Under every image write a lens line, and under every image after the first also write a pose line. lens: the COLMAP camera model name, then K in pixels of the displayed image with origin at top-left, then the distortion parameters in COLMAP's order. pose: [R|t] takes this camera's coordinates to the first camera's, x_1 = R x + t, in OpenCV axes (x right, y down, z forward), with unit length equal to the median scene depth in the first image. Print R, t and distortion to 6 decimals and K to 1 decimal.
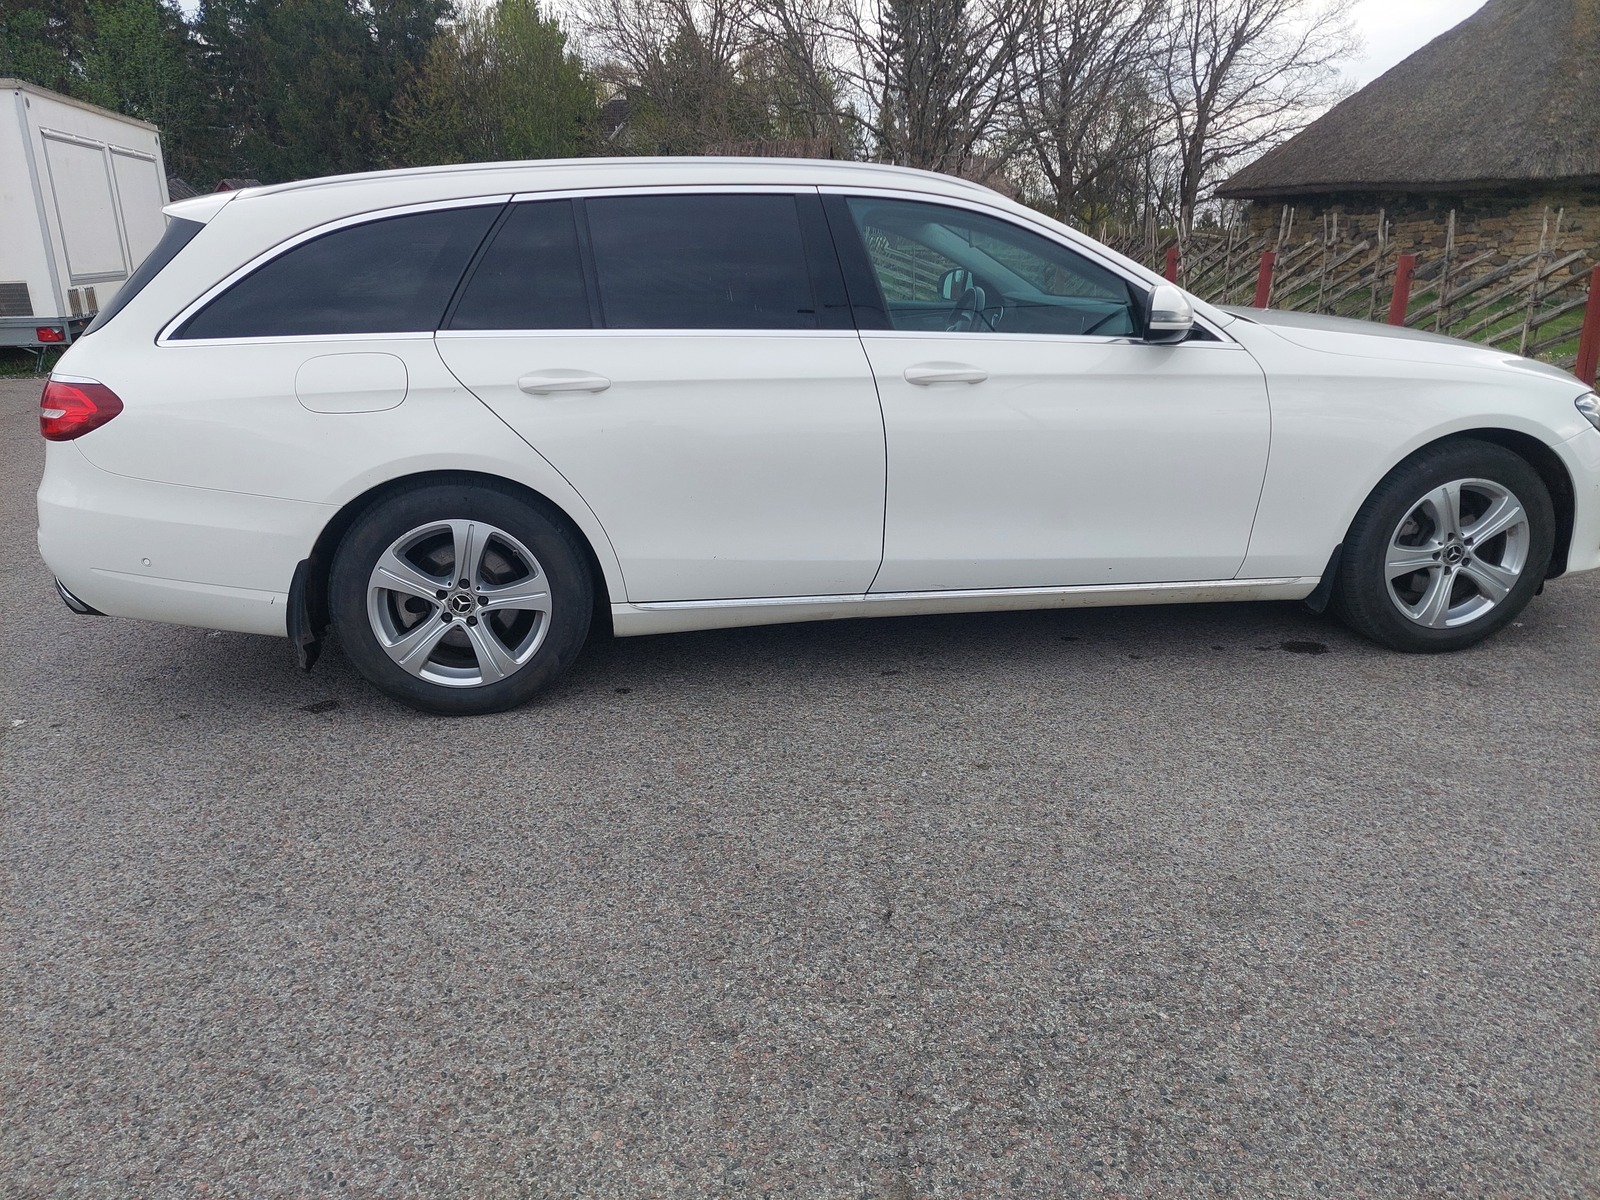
lens RADIAL K [[1165.1, 0, 797.1], [0, 1165.1, 602.6], [0, 0, 1]] dist [0.052141, -0.015421]
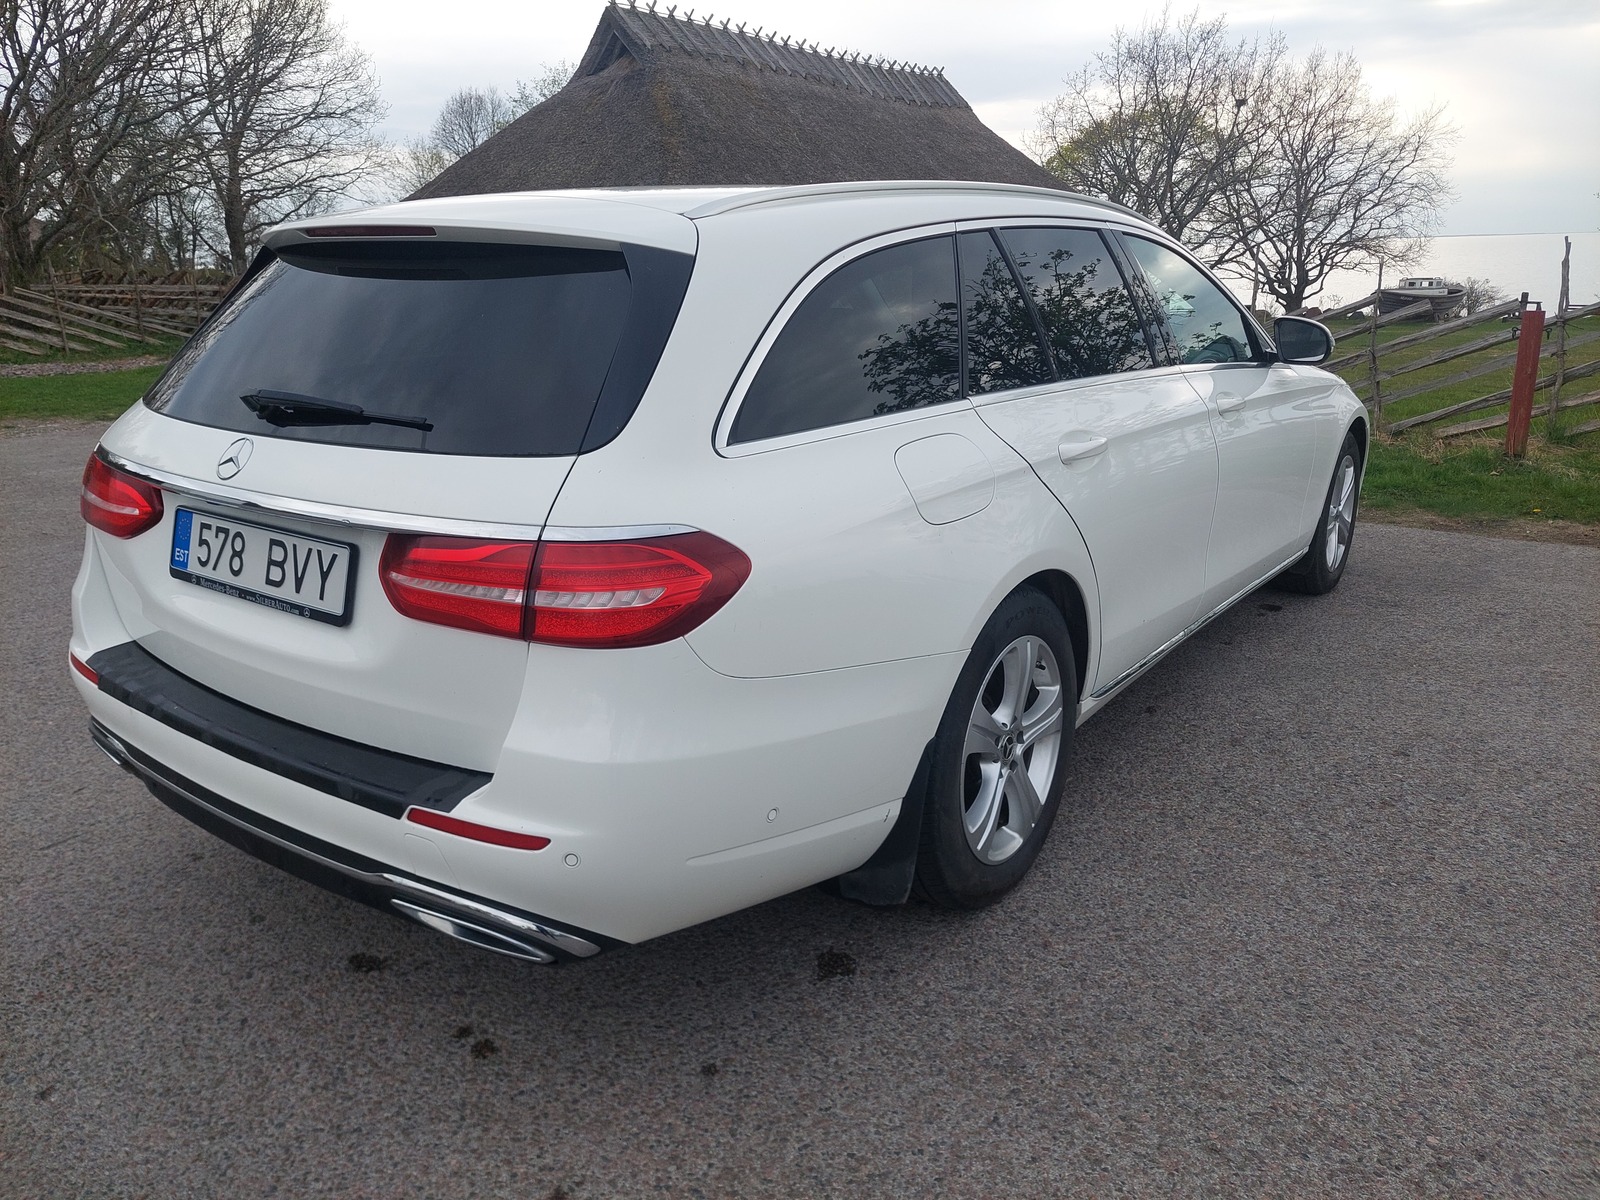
lens RADIAL K [[1165.1, 0, 801.8], [0, 1165.1, 600.0], [0, 0, 1]] dist [0.052141, -0.015421]
pose [[0.682775, -0.185763, 0.706619, -0.912833], [0.211949, 0.975909, 0.051759, -0.165348], [-0.699211, 0.114428, 0.705699, 0.553841]]
